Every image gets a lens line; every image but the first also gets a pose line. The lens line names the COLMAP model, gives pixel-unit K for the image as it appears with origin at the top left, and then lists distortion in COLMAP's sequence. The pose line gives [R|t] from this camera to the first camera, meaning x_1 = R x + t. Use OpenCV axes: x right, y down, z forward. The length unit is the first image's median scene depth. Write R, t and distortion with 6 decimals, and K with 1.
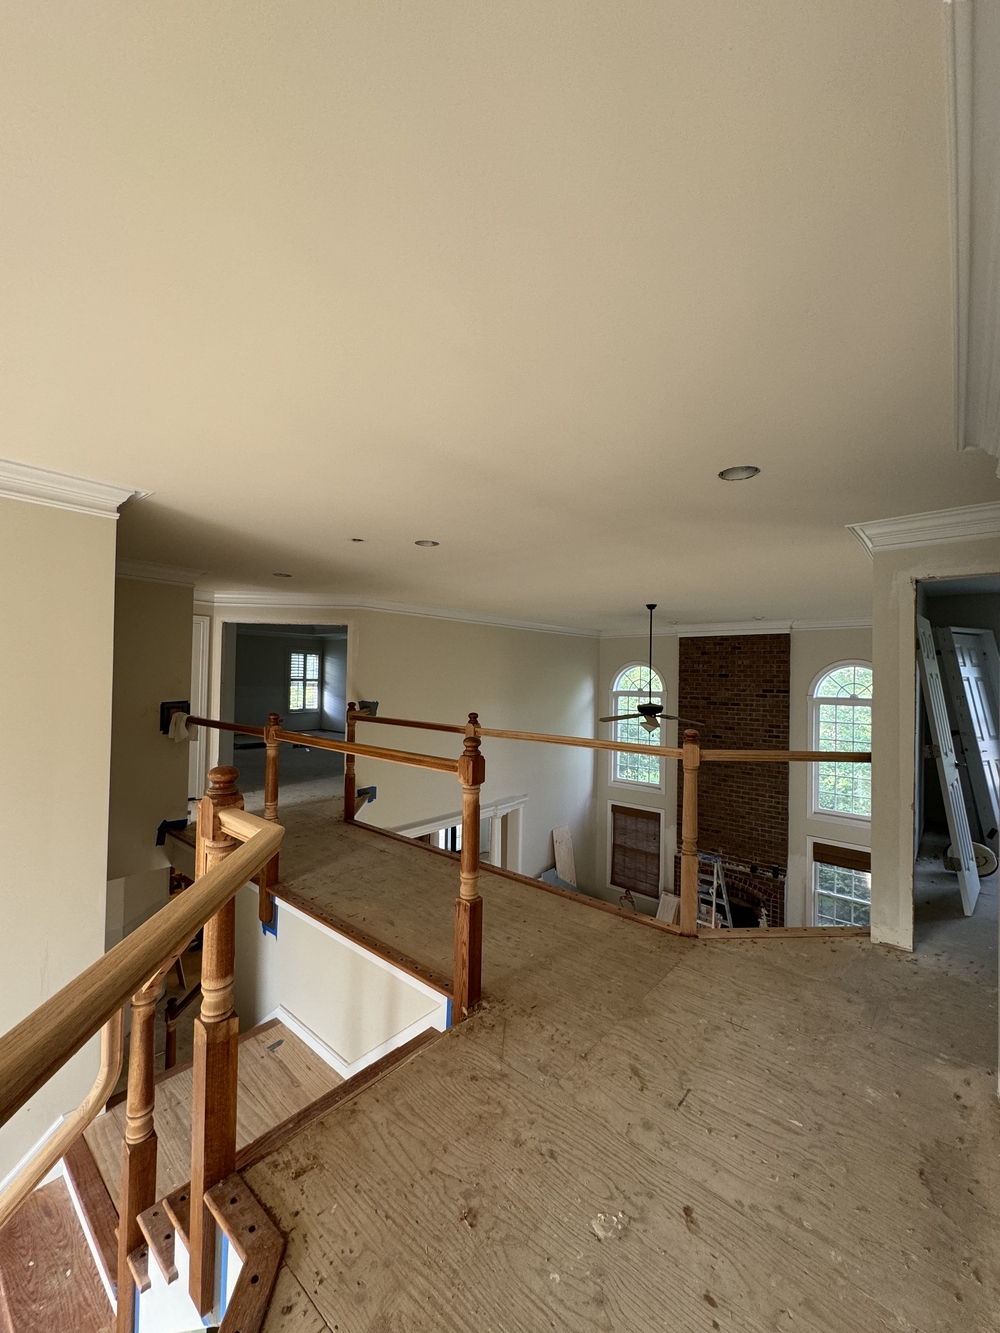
lens RADIAL K [[529.9, 0, 502.6], [0, 529.9, 665.1], [0, 0, 1]] dist [-0.000521, 0.000335]
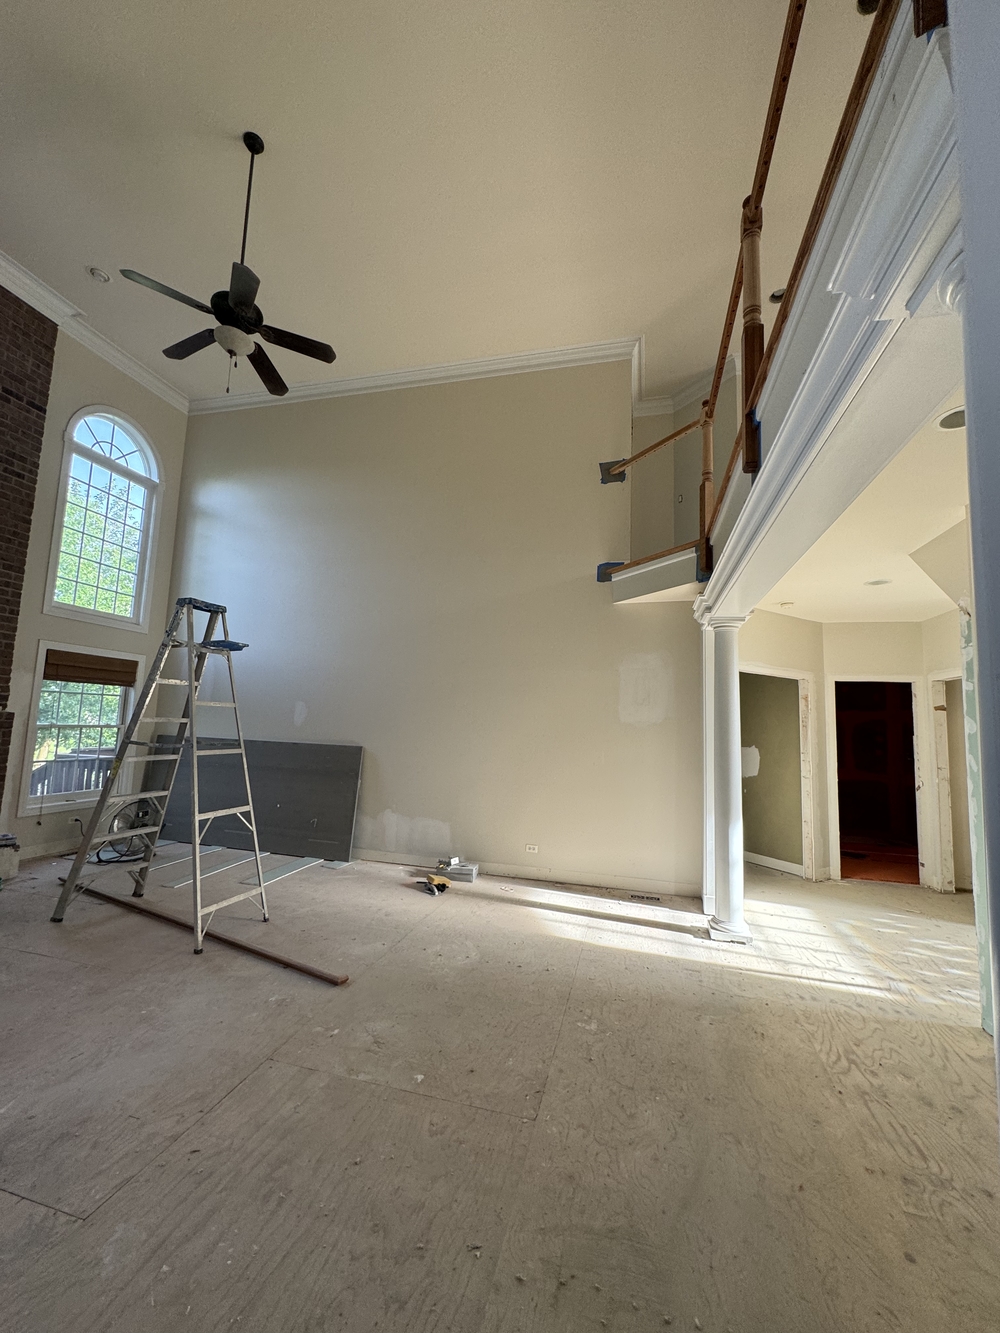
lens RADIAL K [[529.9, 0, 502.6], [0, 529.9, 665.1], [0, 0, 1]] dist [-0.000521, 0.000335]
pose [[-0.426323, 0.053642, 0.902979, -0.239455], [-0.066596, 0.993670, -0.090471, 0.367741], [-0.902116, -0.098705, -0.420052, 0.747467]]
